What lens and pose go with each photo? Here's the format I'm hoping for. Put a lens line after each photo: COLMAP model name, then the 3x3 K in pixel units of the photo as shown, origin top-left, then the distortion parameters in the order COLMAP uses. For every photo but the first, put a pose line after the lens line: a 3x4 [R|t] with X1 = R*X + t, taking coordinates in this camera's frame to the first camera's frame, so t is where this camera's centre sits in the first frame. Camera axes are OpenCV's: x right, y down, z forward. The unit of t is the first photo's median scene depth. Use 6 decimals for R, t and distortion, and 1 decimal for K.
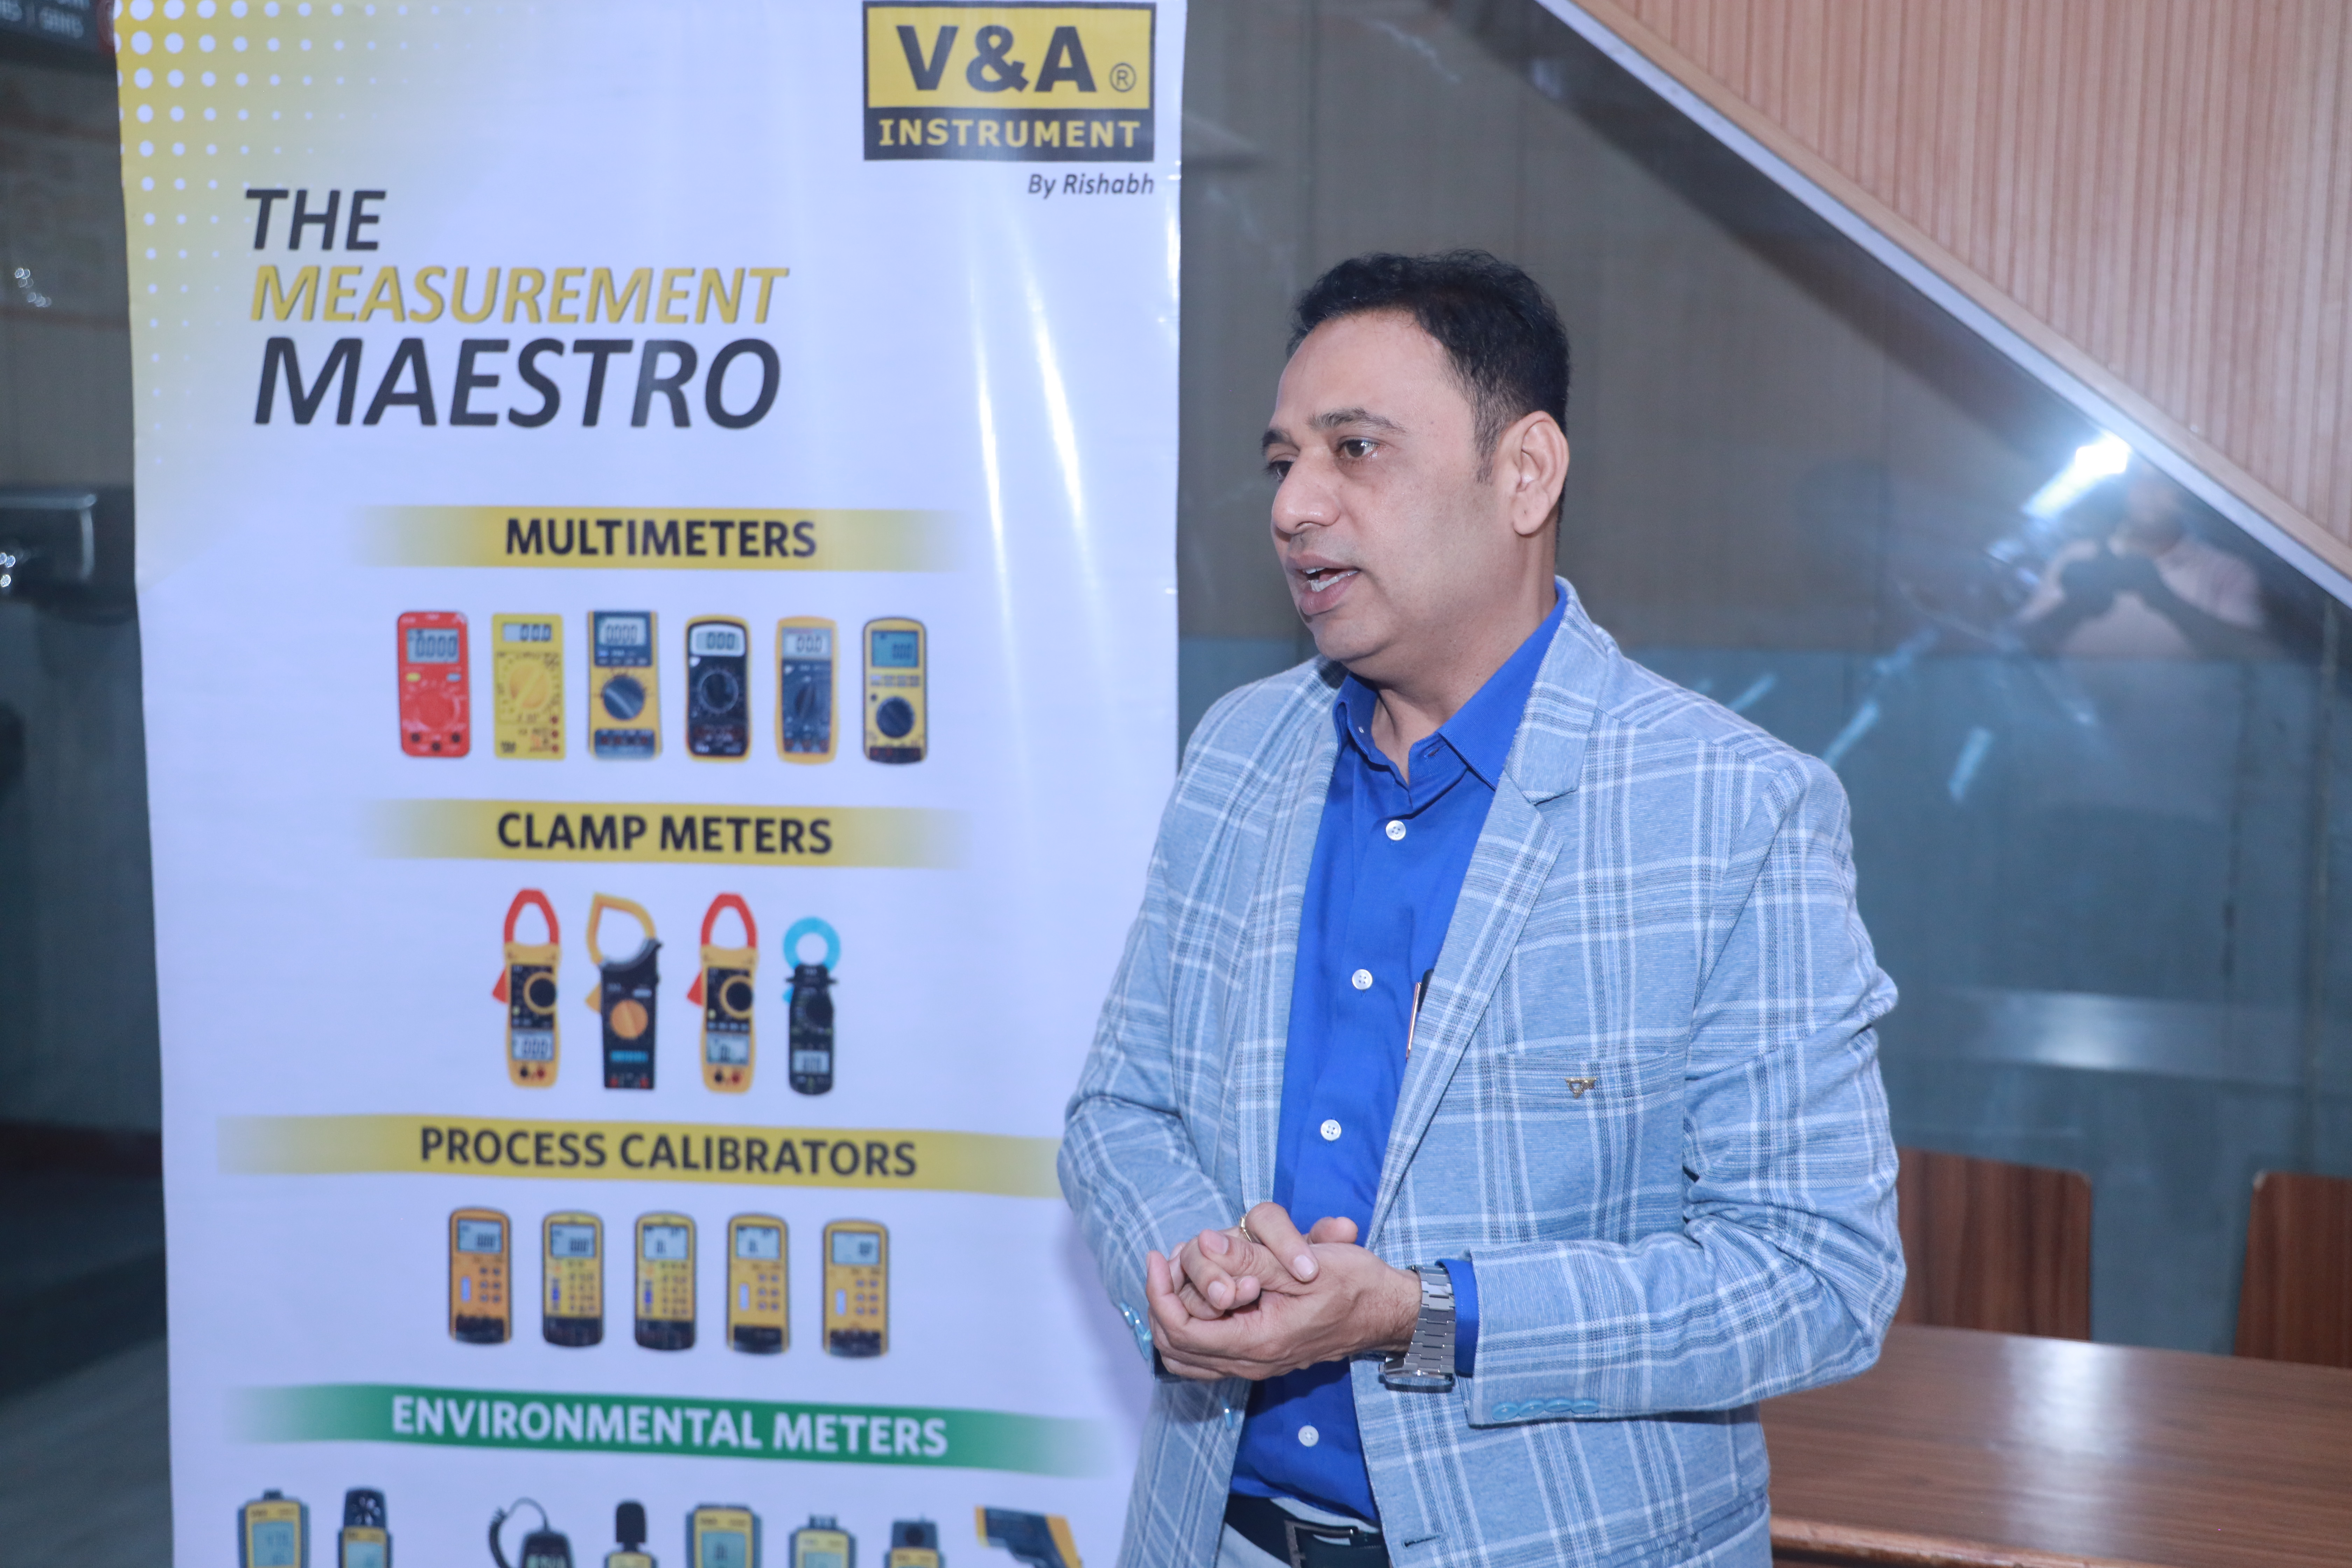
lens RADIAL K [[4624.4, 0, 1178.2], [0, 4624.4, 752.5], [0, 0, 1]] dist [0.271903, 2.477516]
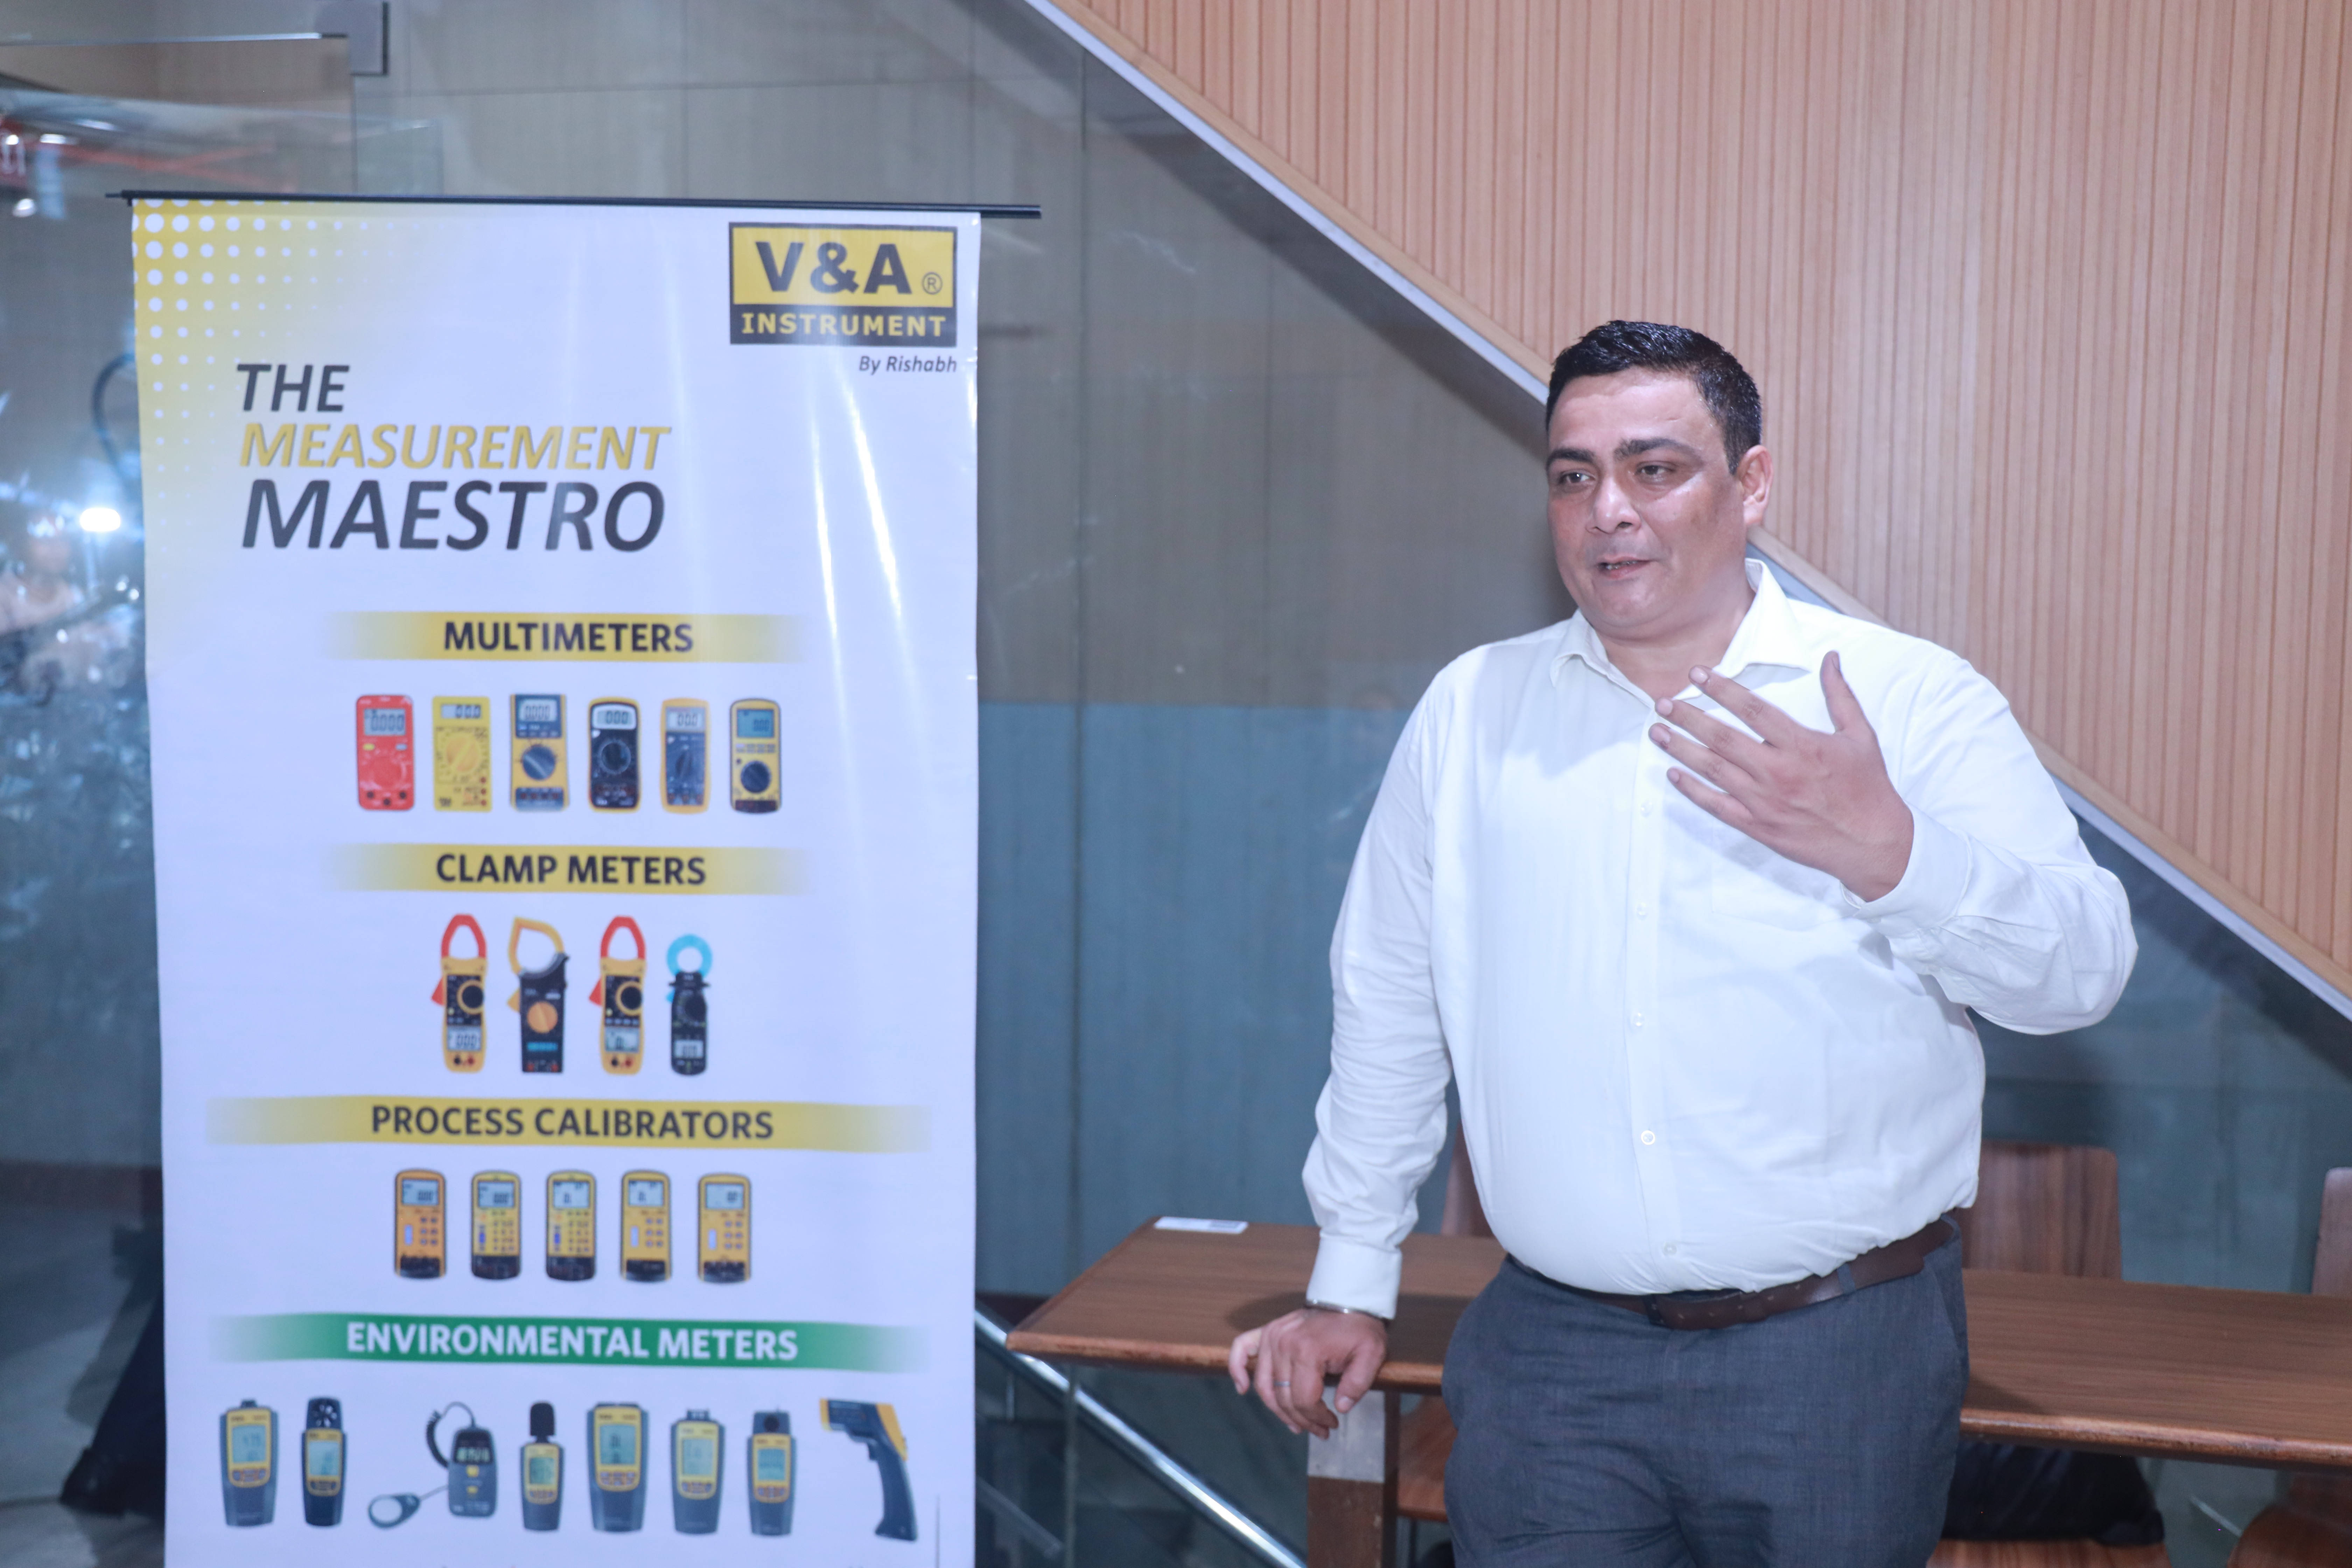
lens RADIAL K [[4624.4, 0, 1178.2], [0, 4624.4, 752.5], [0, 0, 1]] dist [0.271903, 2.477516]
pose [[0.999080, -0.005480, 0.042545, 0.000808], [0.005758, 0.999963, -0.006423, -0.005310], [-0.042509, 0.006662, 0.999074, -0.272284]]
